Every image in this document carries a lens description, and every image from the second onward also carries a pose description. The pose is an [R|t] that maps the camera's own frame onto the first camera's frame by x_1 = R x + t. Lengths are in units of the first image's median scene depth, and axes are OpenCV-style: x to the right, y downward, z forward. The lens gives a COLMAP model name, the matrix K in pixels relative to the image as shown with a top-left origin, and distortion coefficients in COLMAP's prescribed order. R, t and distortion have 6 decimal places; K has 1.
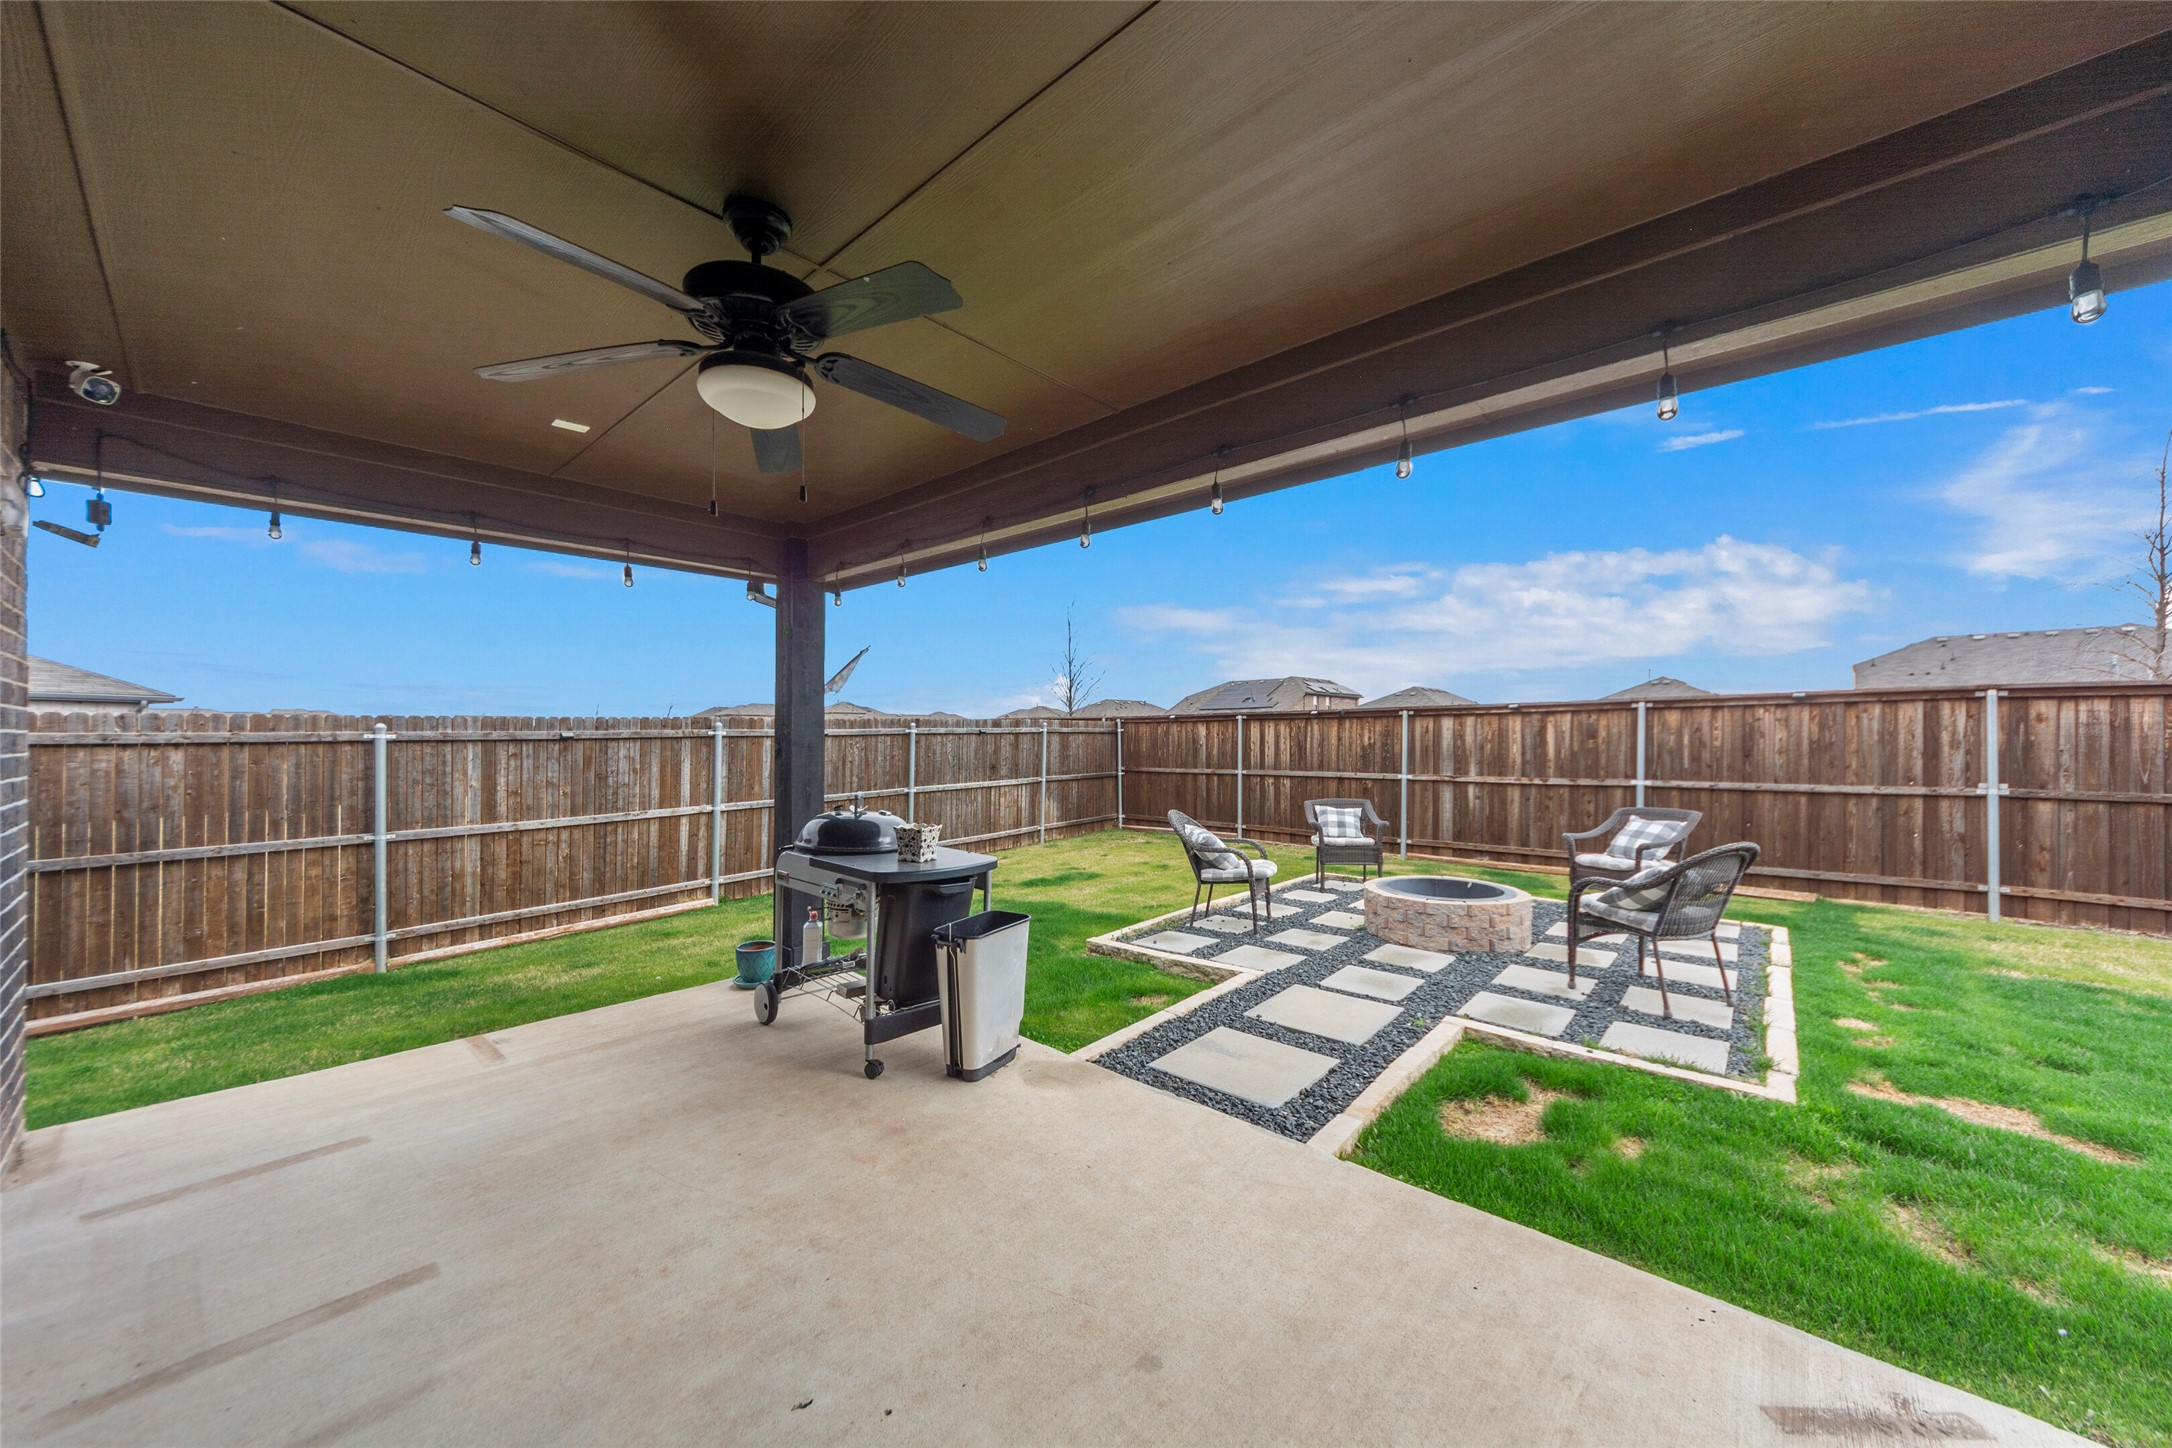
lens RADIAL K [[778.9, 0, 1105.7], [0, 778.9, 732.3], [0, 0, 1]] dist [-0.005033, 0.001274]
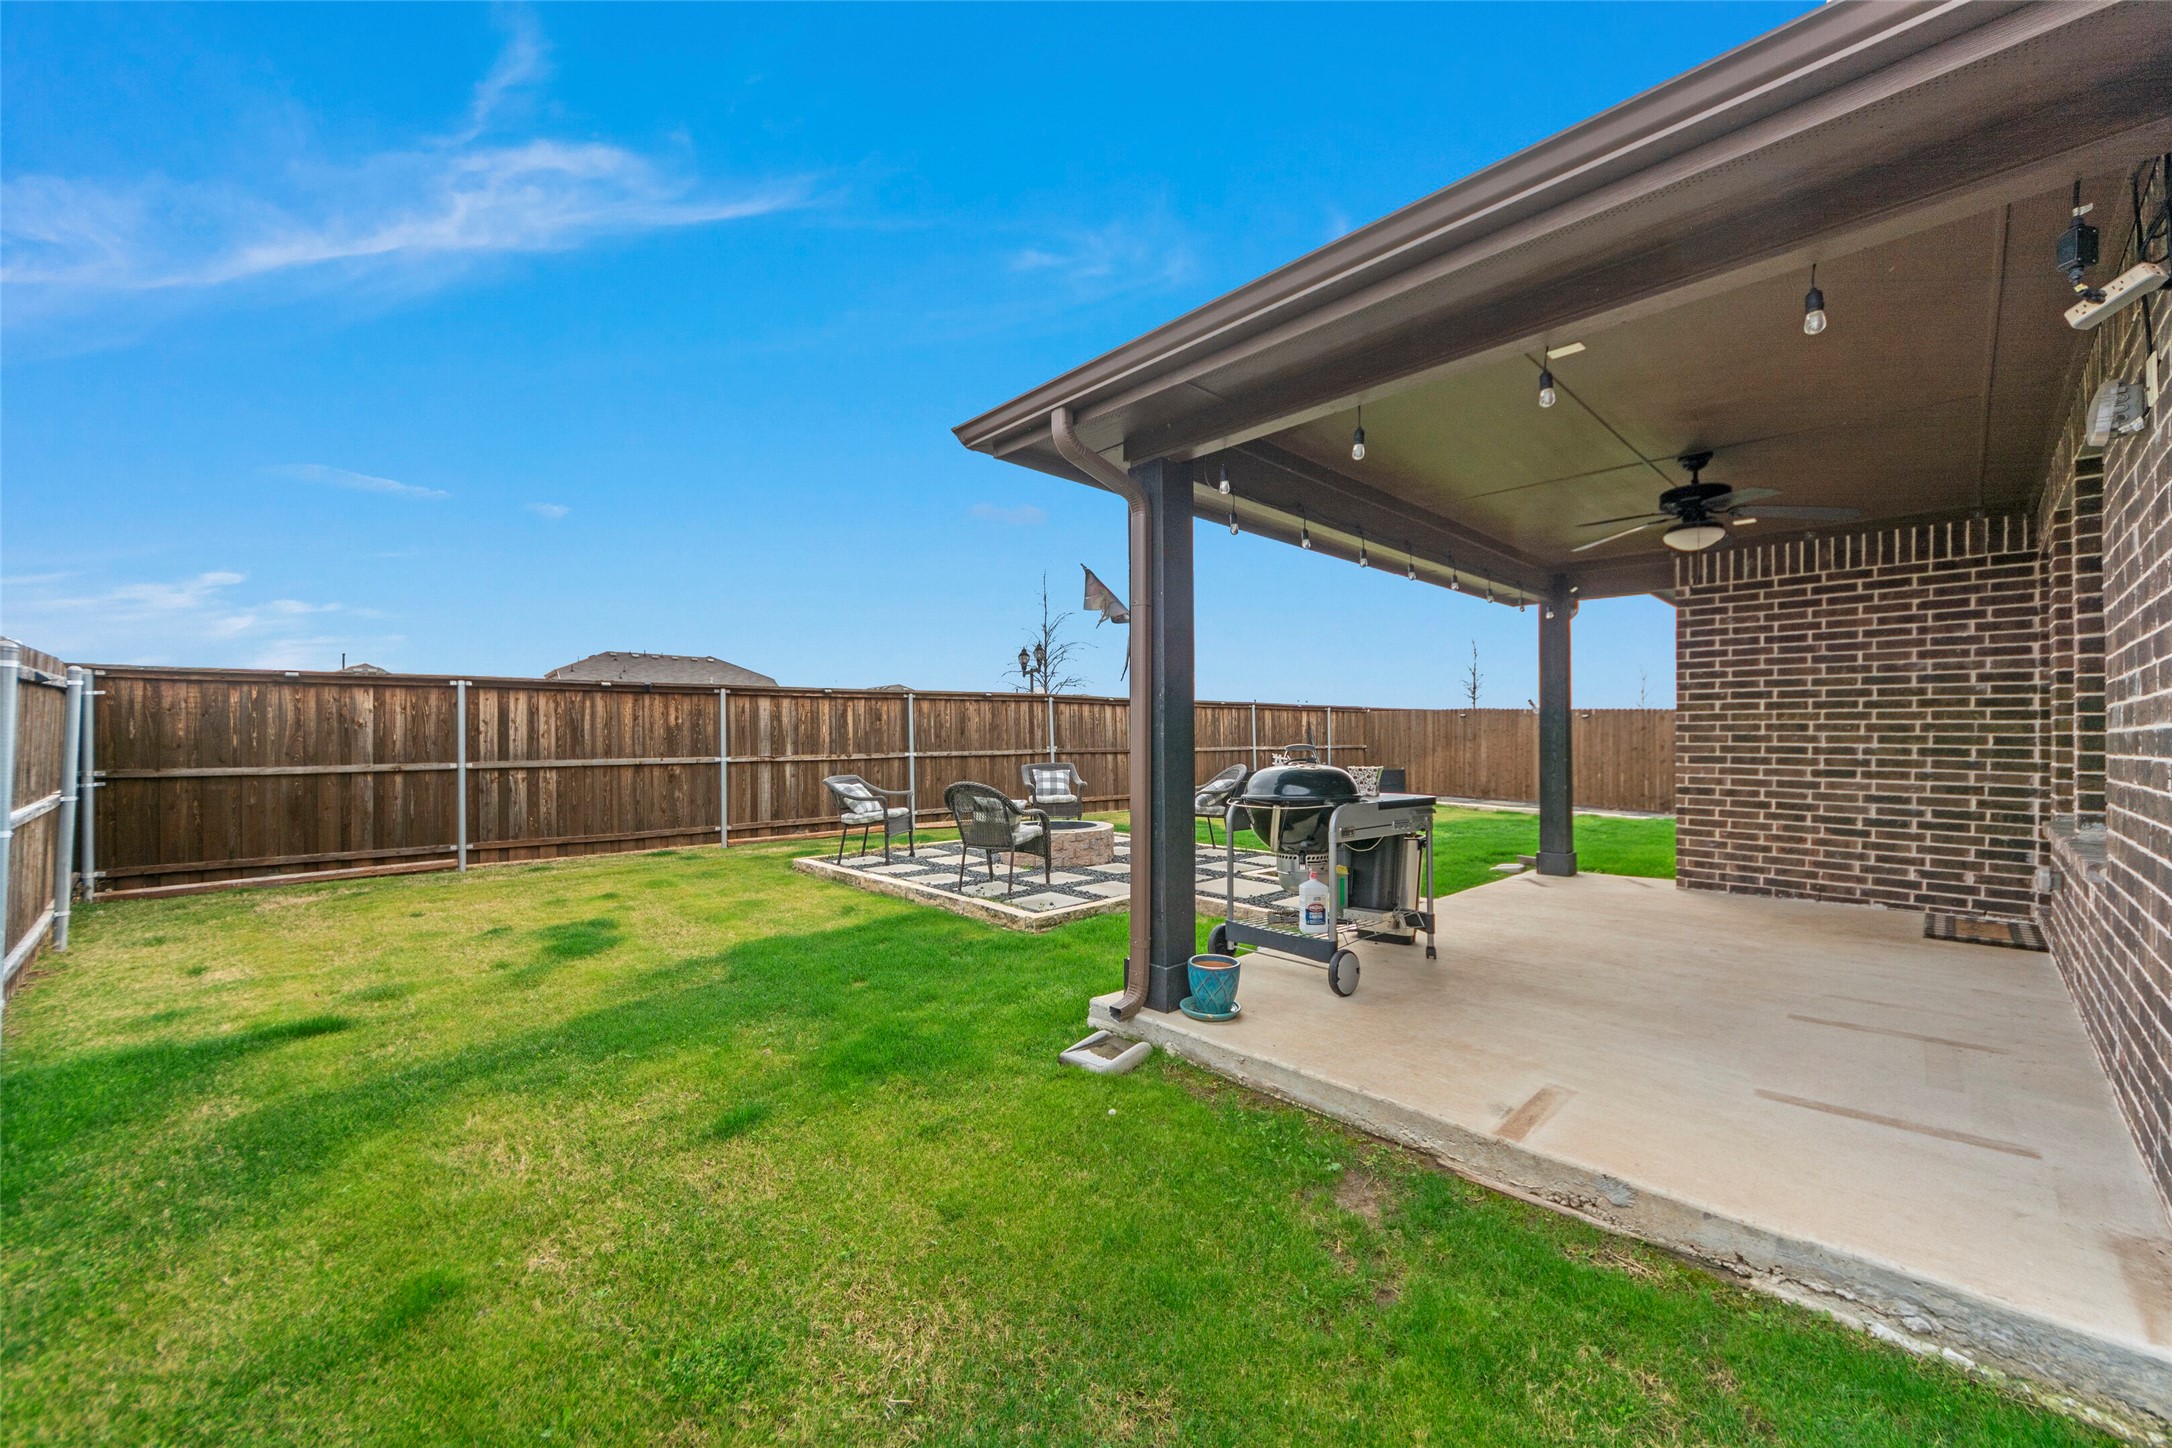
lens RADIAL K [[778.9, 0, 1070.2], [0, 778.9, 727.3], [0, 0, 1]] dist [-0.005033, 0.001274]
pose [[0.129158, 0.005020, 0.991611, -0.510134], [-0.011914, 0.999923, -0.003510, 0.017631], [-0.991552, -0.011361, 0.129208, 0.487145]]
